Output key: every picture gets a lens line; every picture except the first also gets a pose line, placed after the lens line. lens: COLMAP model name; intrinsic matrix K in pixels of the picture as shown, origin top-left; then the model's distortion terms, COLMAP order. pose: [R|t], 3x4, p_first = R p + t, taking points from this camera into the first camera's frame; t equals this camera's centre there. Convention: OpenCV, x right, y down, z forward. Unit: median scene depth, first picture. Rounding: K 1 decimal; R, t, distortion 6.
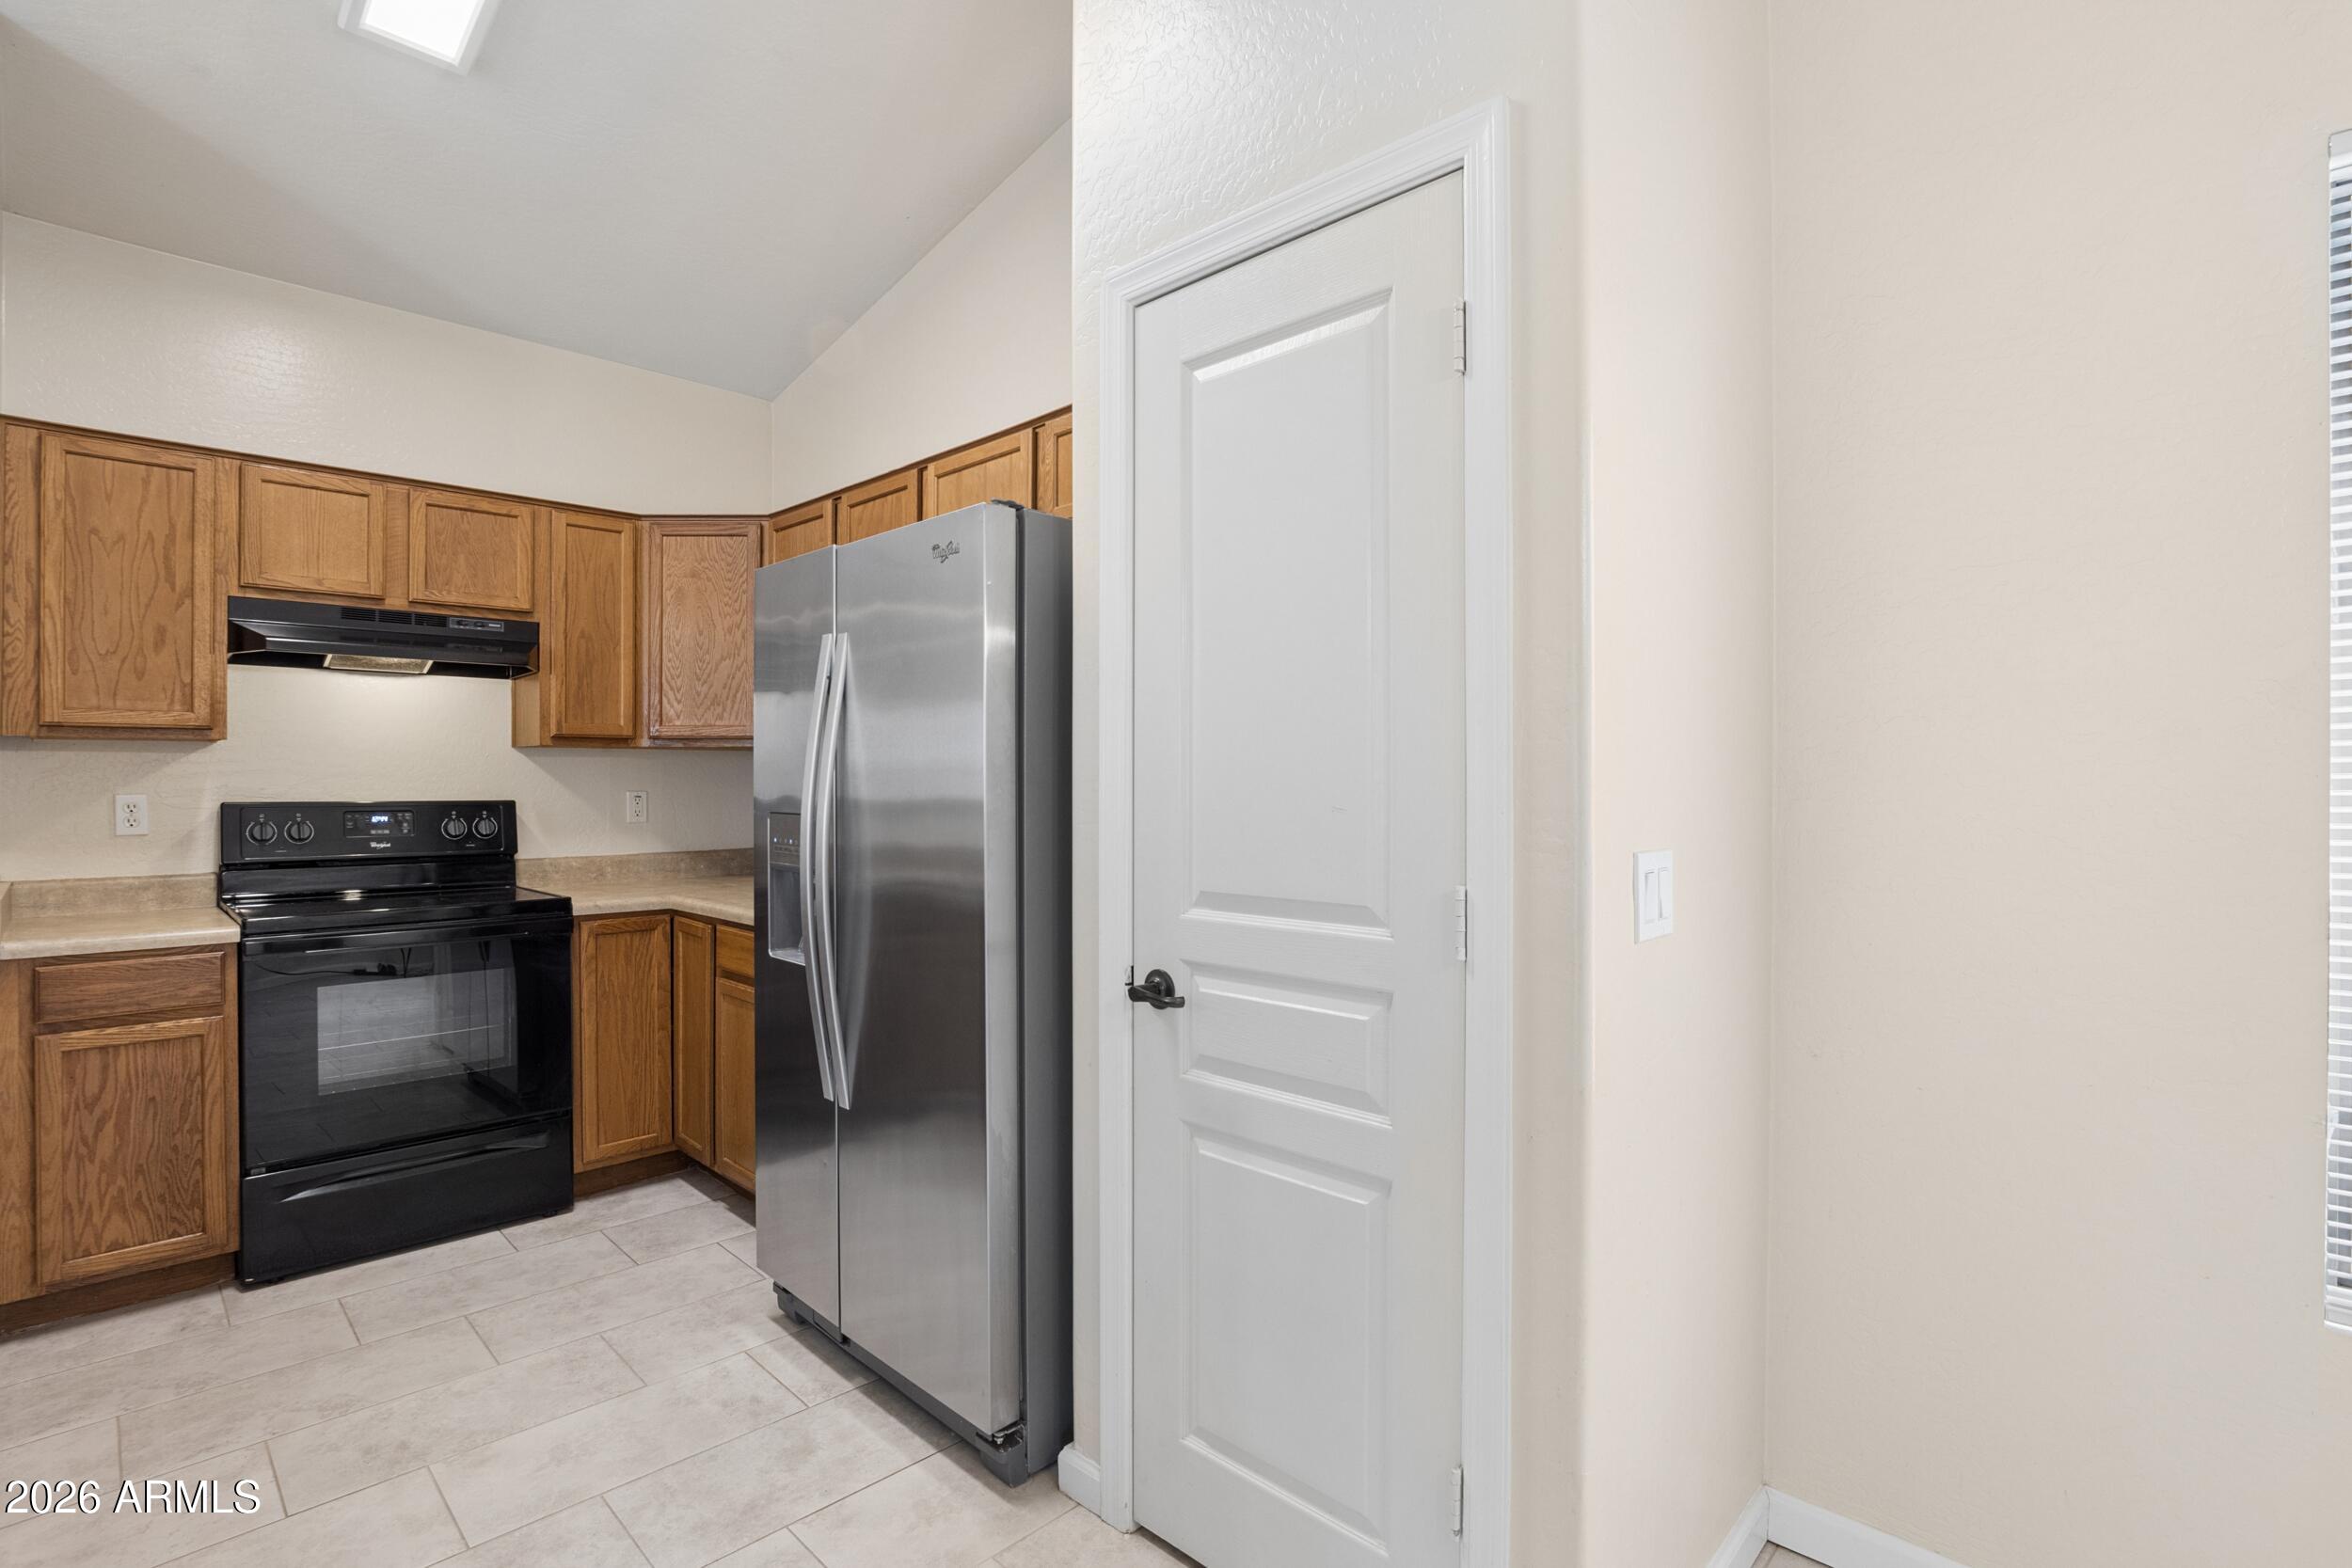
lens RADIAL K [[1088.1, 0, 1163.8], [0, 1088.1, 783.0], [0, 0, 1]] dist [-0.028529, 0.002592]
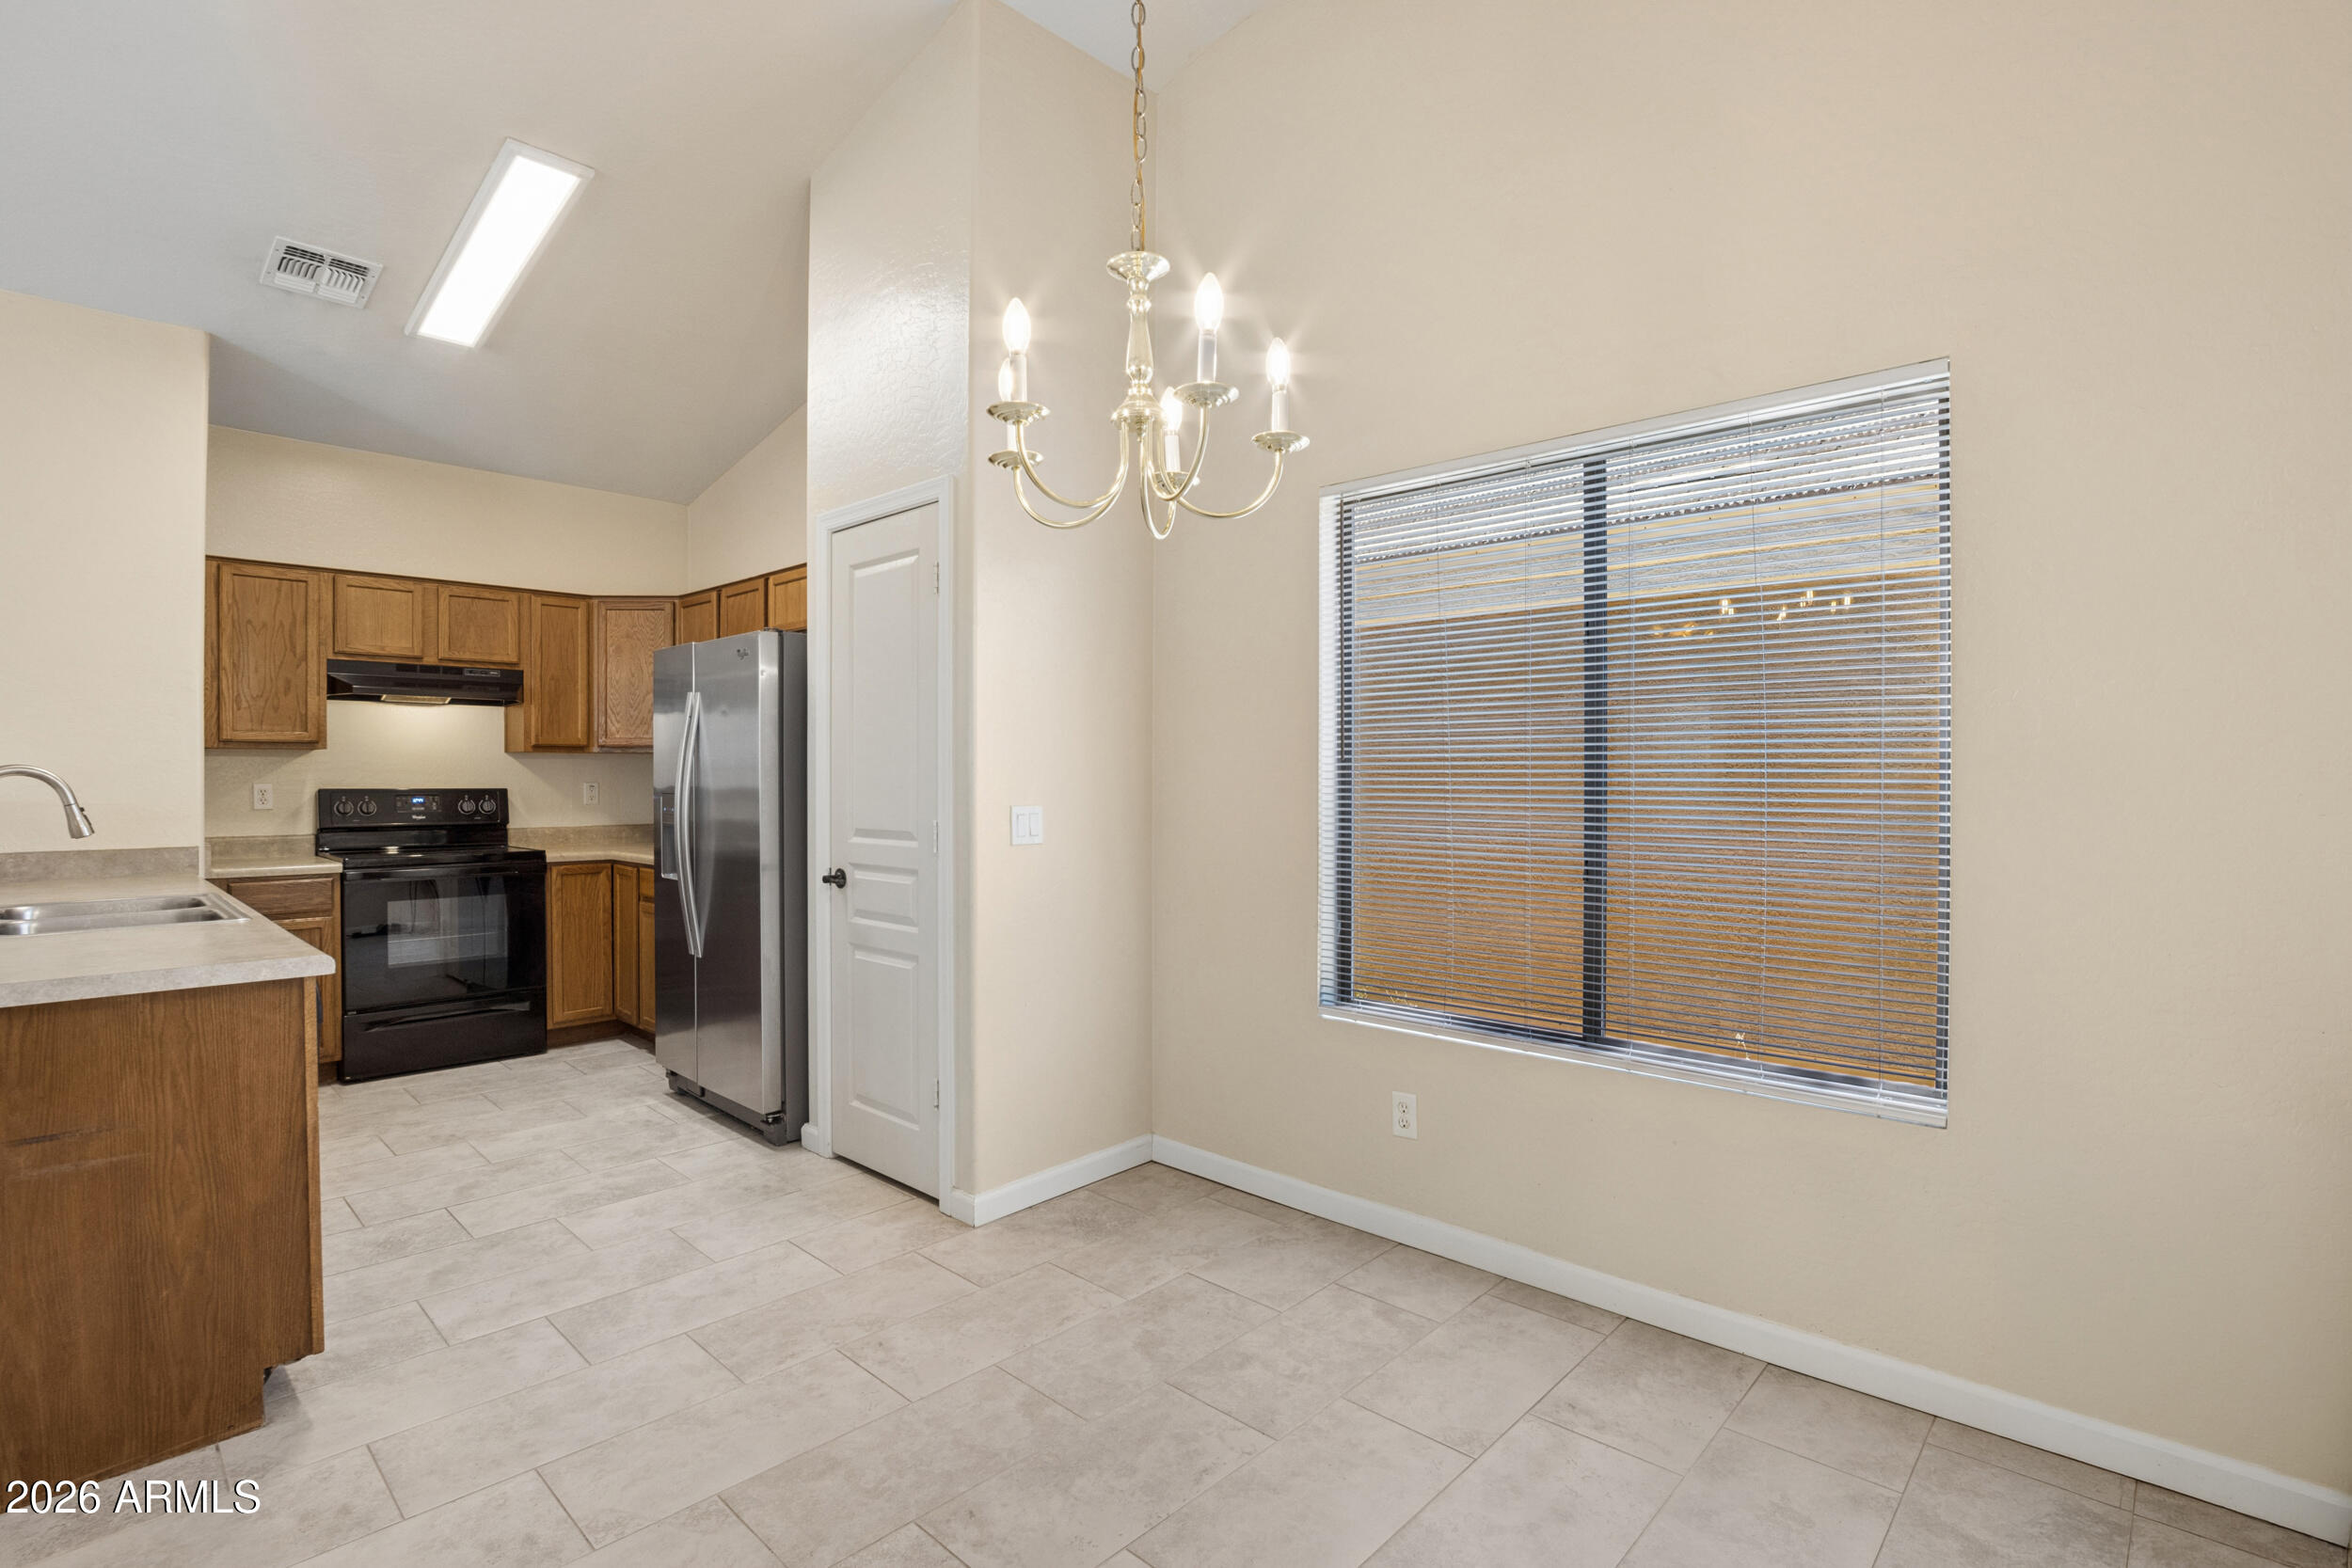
lens RADIAL K [[1097.9, 0, 1182.5], [0, 1097.9, 783.3], [0, 0, 1]] dist [-0.031901, 0.001799]
pose [[0.999639, -0.000353, 0.026879, 0.369227], [0.000218, 0.999987, 0.005048, 0.002737], [-0.026881, -0.005040, 0.999626, -0.665012]]
